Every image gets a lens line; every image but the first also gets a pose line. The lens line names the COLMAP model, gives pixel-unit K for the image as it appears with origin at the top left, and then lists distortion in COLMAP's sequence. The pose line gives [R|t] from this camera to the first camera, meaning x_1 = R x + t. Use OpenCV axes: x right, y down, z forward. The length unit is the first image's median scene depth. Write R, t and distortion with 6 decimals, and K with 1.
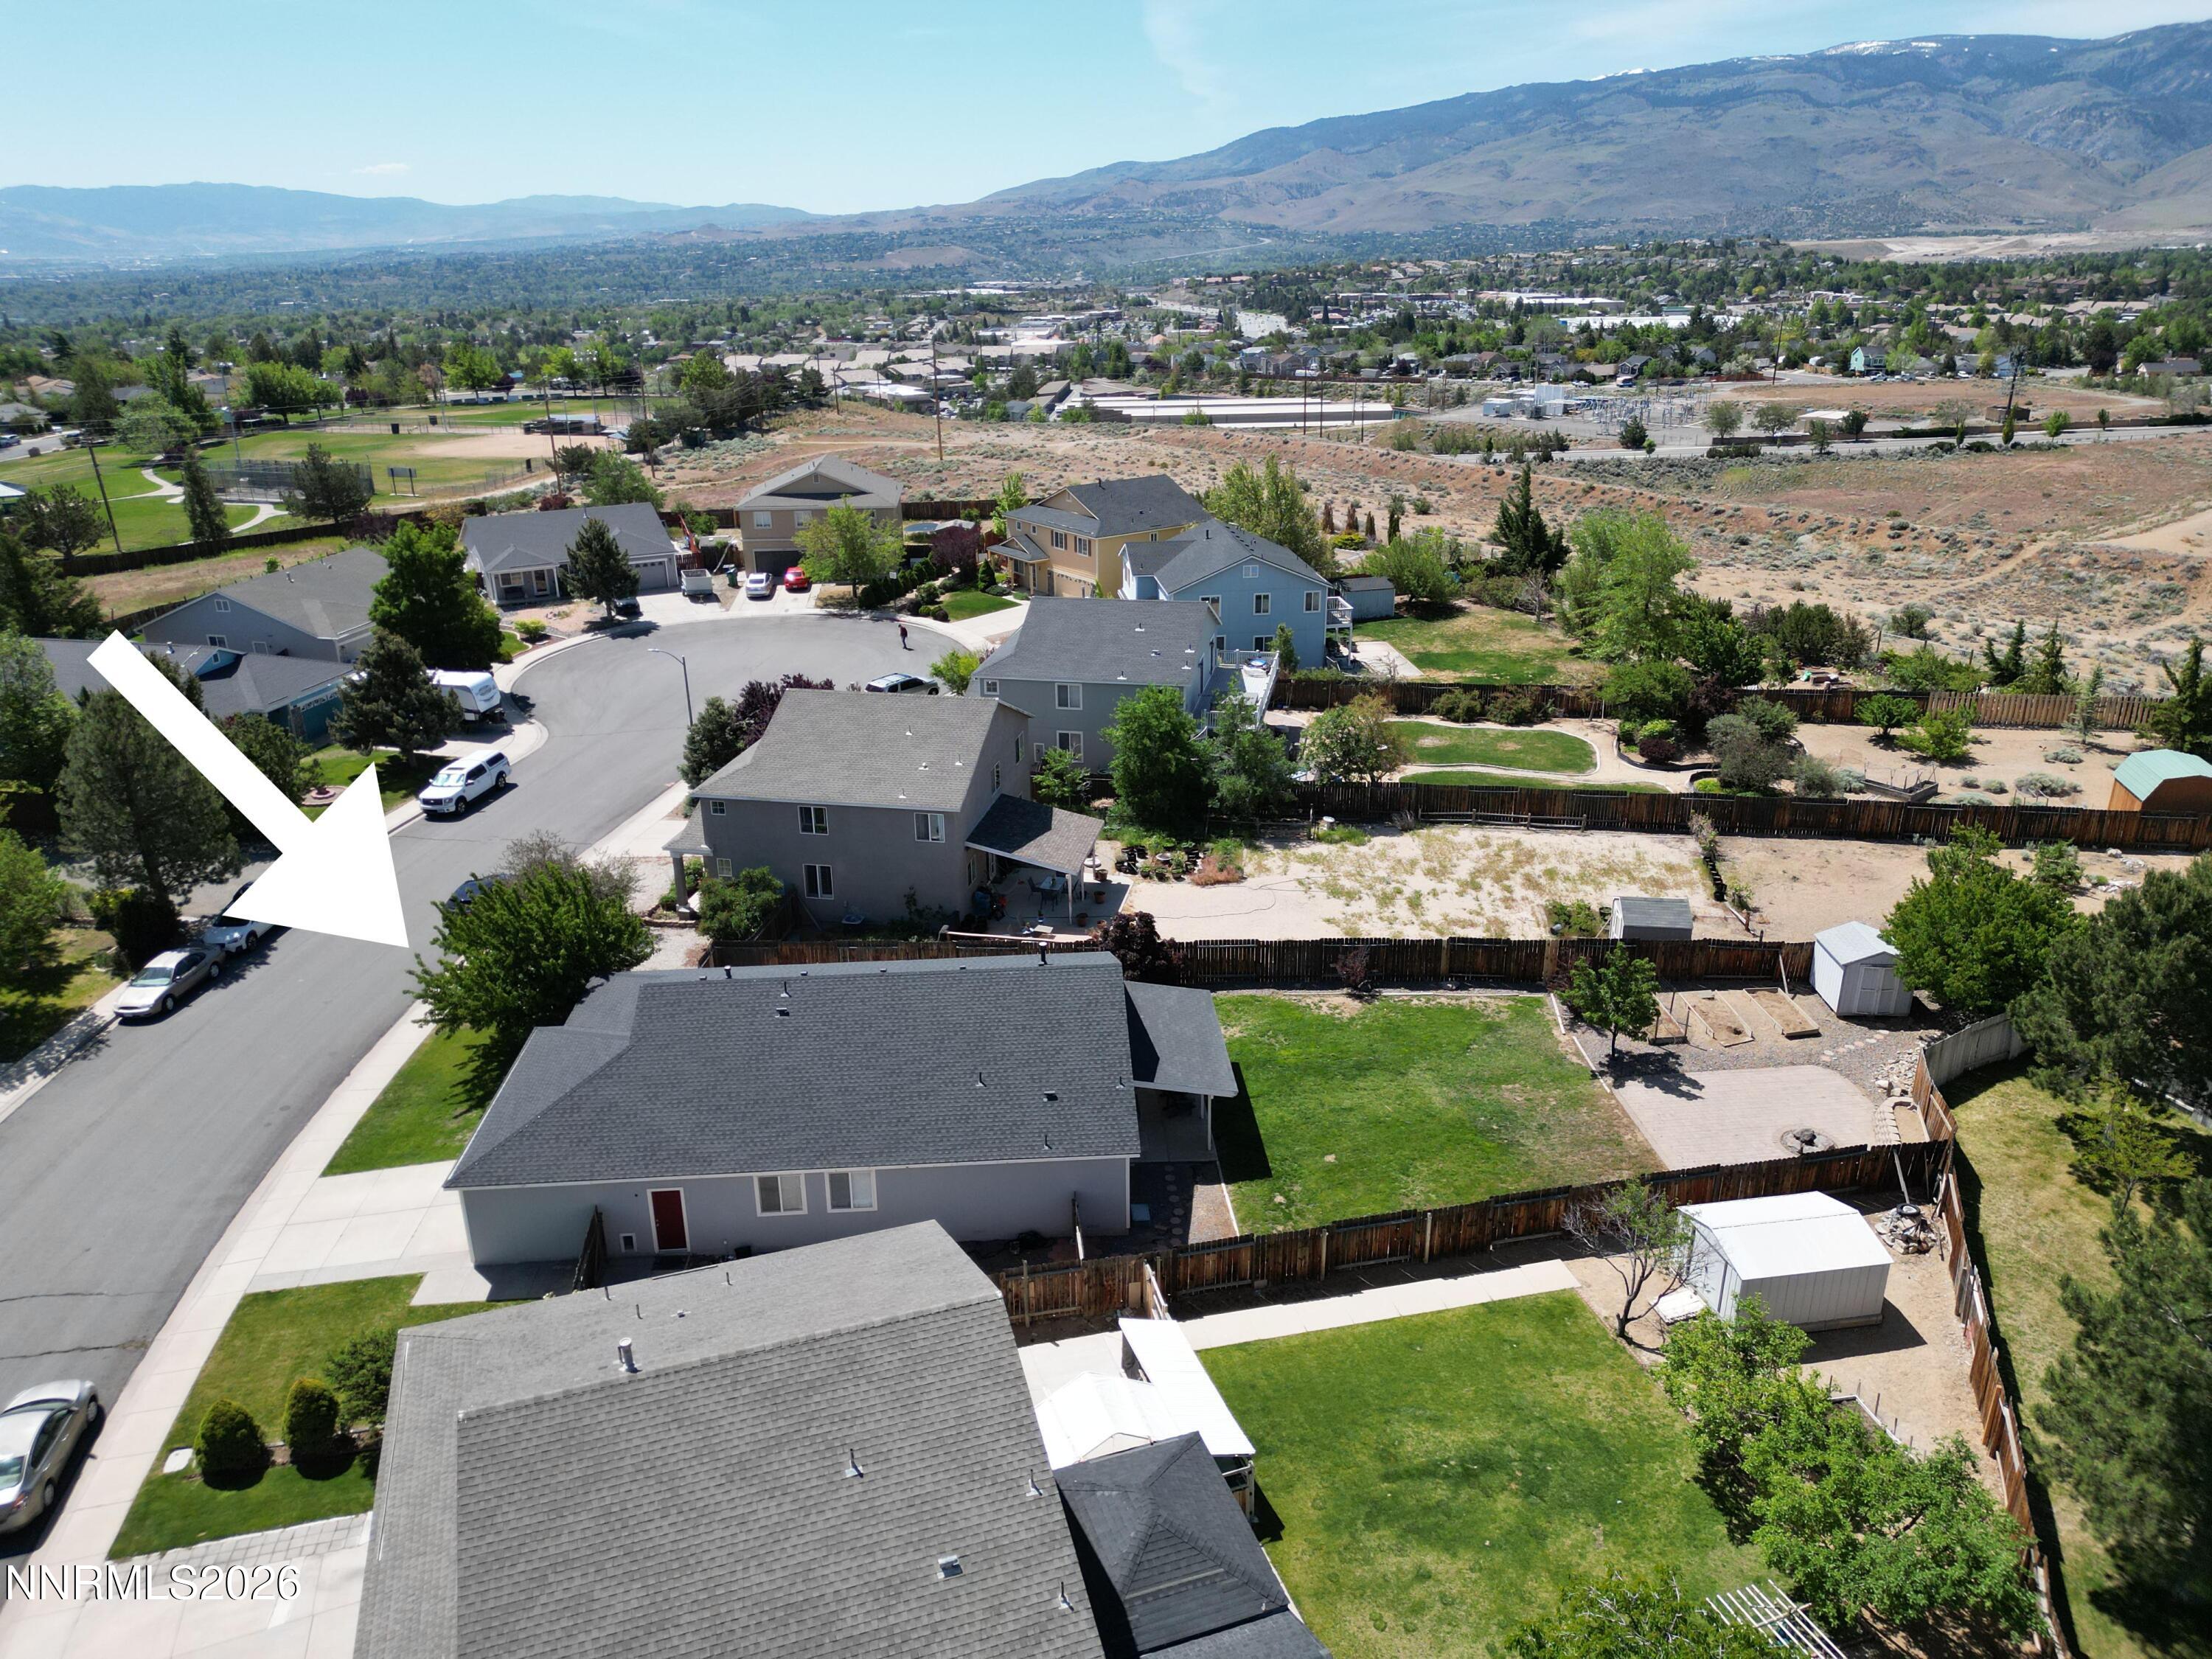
lens RADIAL K [[1545.0, 0, 1100.6], [0, 1545.0, 823.8], [0, 0, 1]] dist [0.055458, -0.043953]
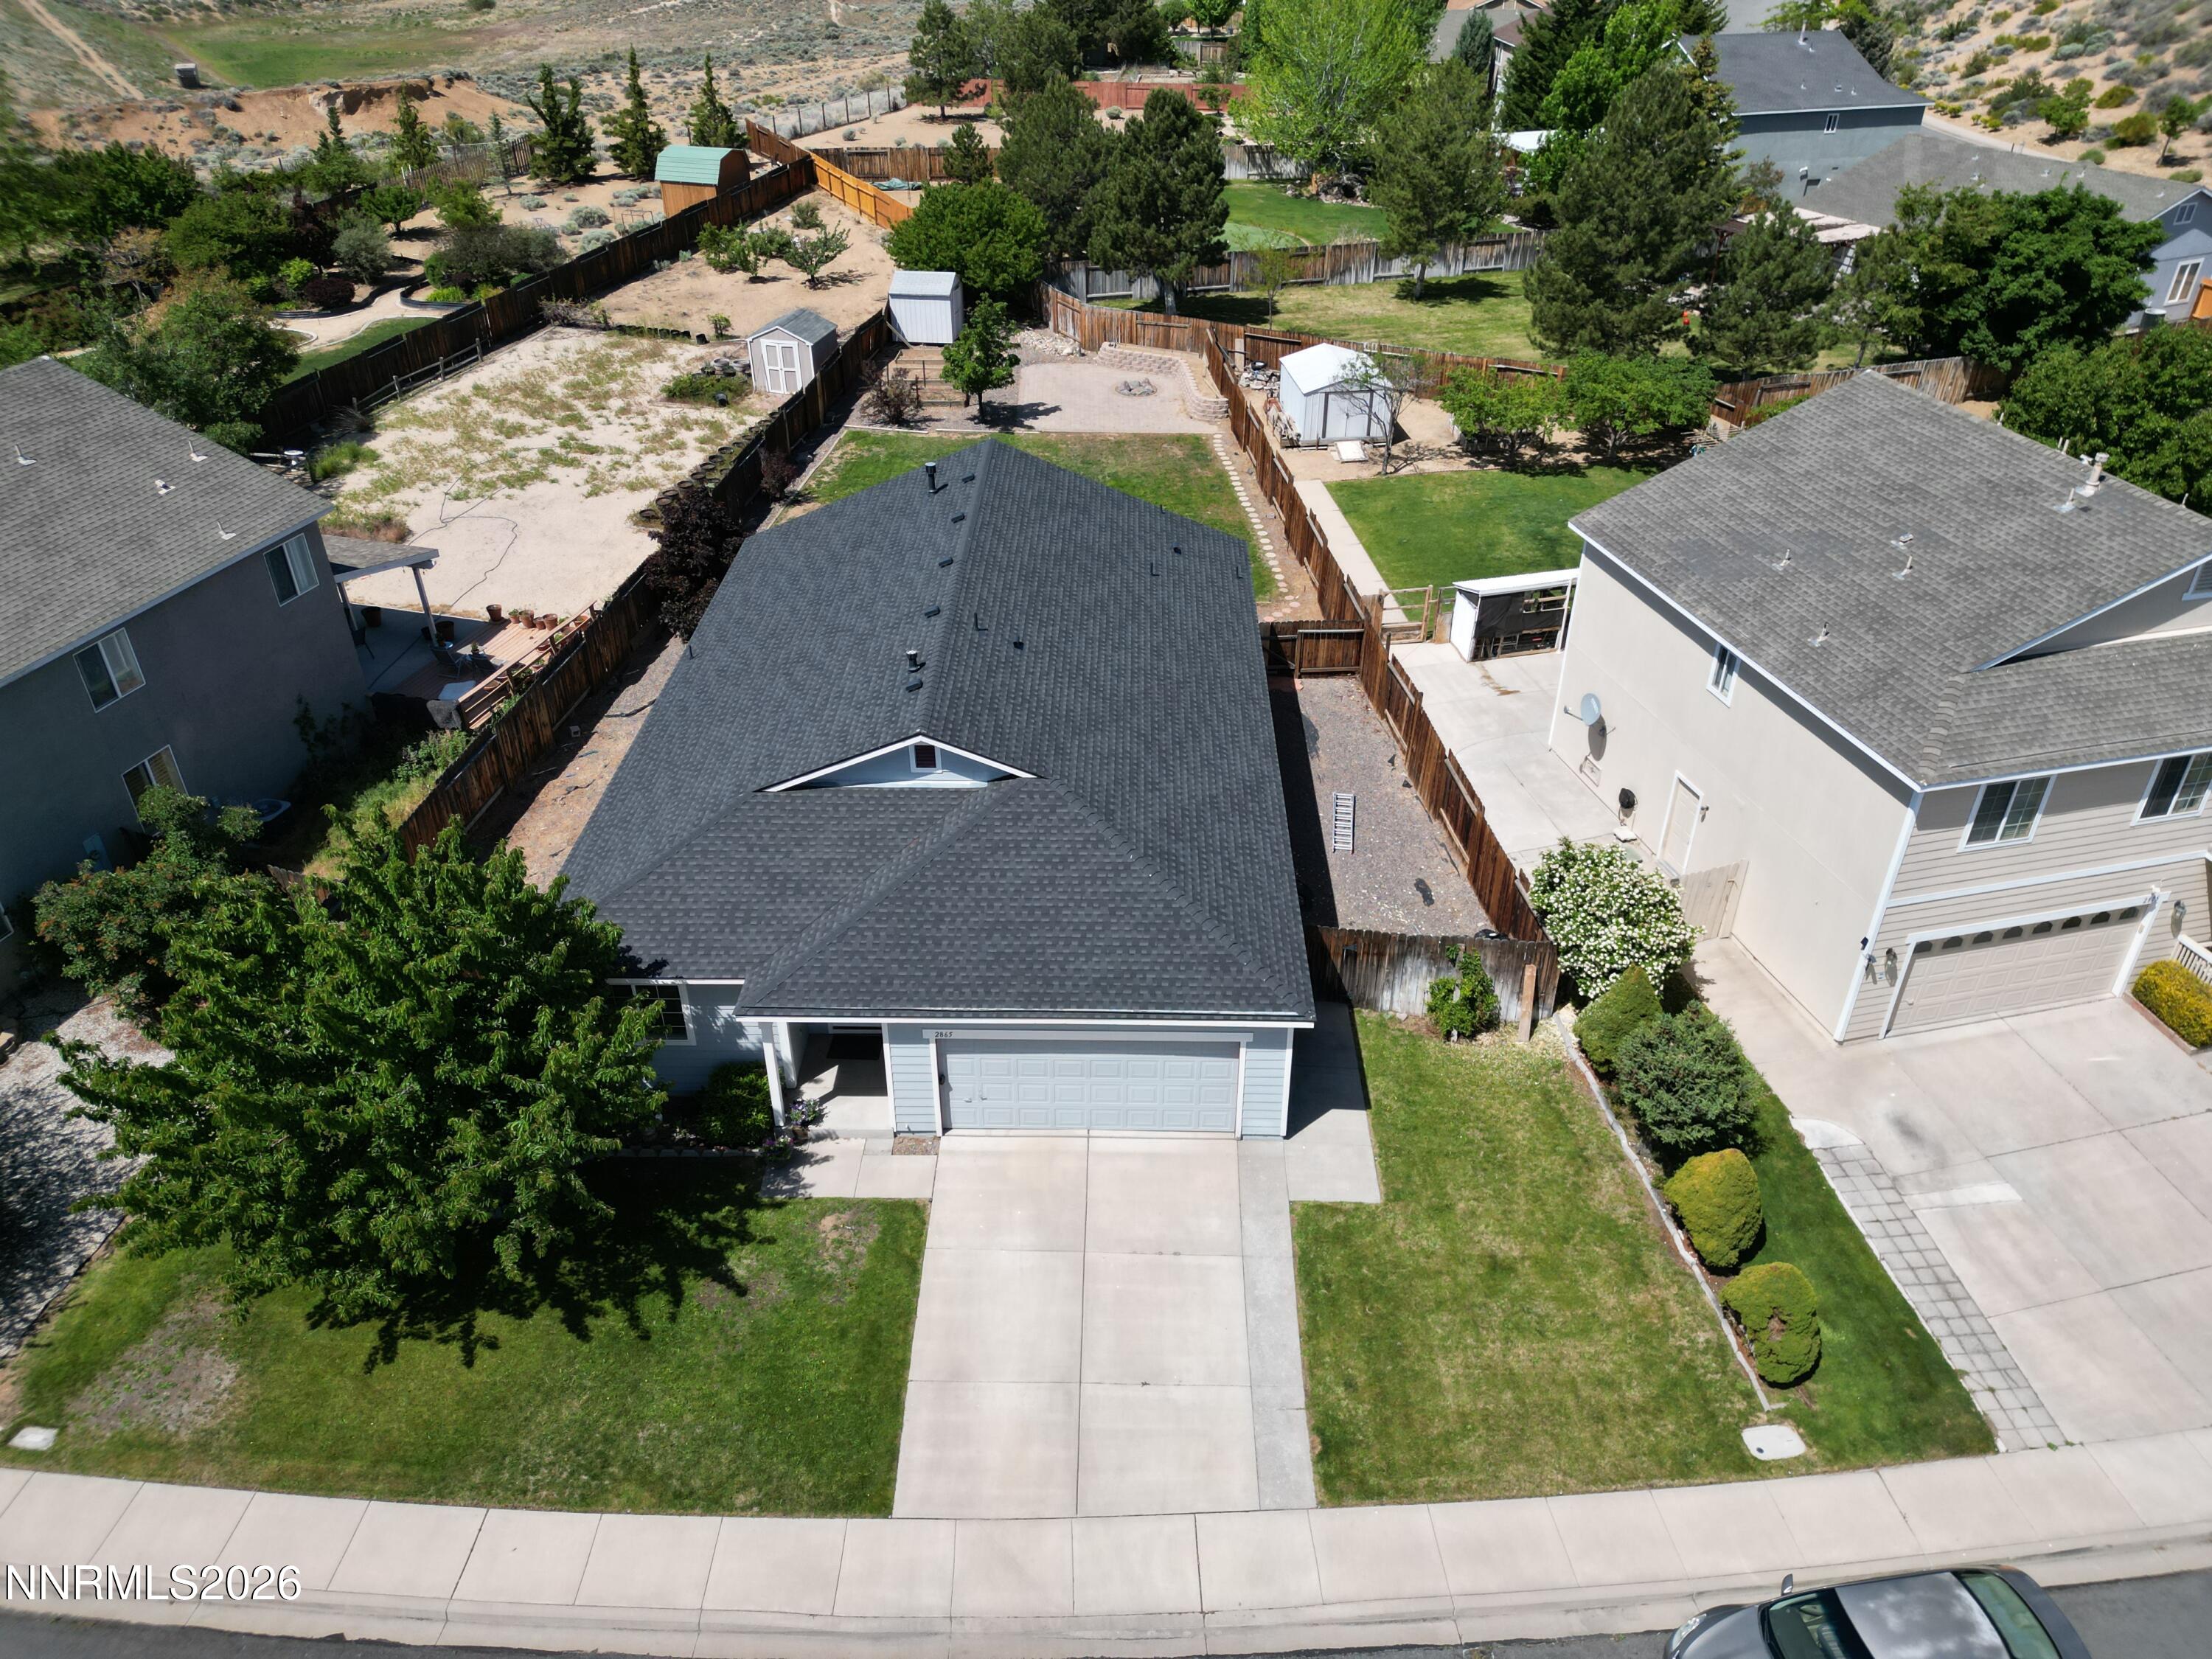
lens RADIAL K [[1545.0, 0, 1101.2], [0, 1545.0, 822.8], [0, 0, 1]] dist [0.055458, -0.043953]
pose [[0.084484, -0.529671, 0.843985, -0.707112], [0.359342, 0.806212, 0.469995, -0.096252], [-0.929374, 0.263573, 0.258445, 0.744366]]
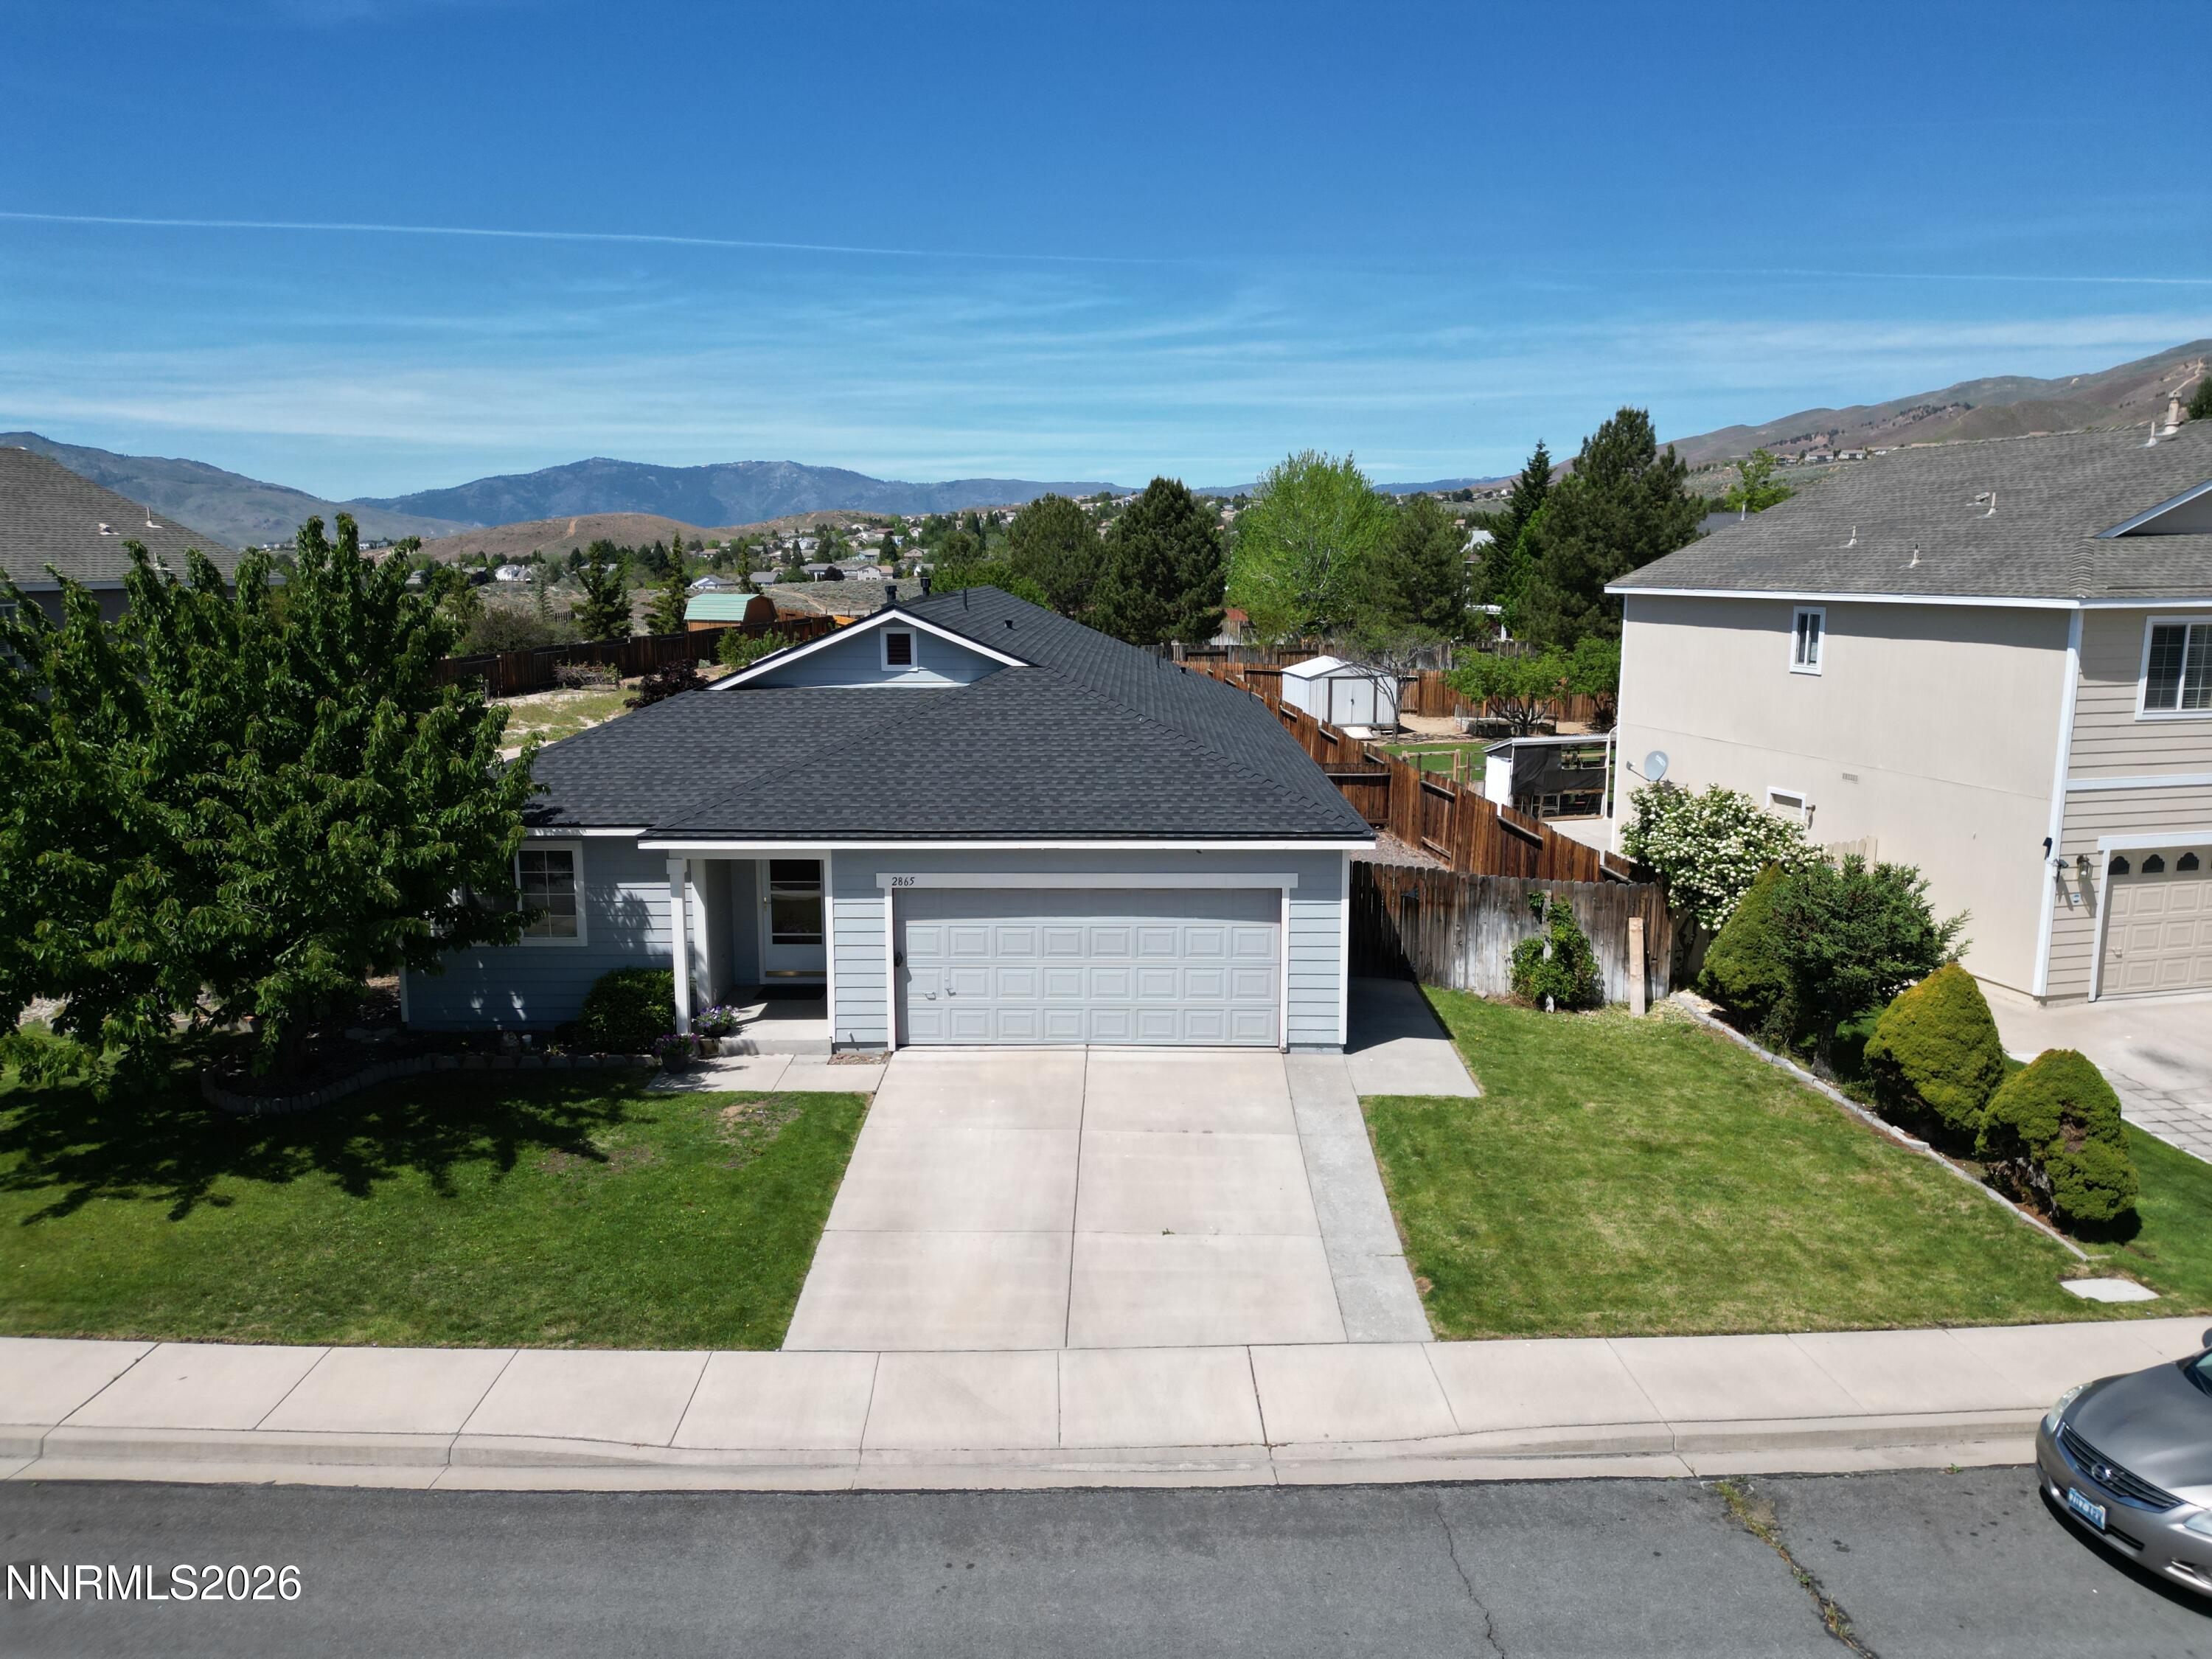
lens RADIAL K [[1545.0, 0, 1103.0], [0, 1545.0, 833.5], [0, 0, 1]] dist [0.055458, -0.043953]
pose [[0.085040, -0.159757, 0.983487, -0.704339], [0.358538, 0.925849, 0.119392, 0.122828], [-0.929634, 0.342464, 0.136013, 0.829442]]
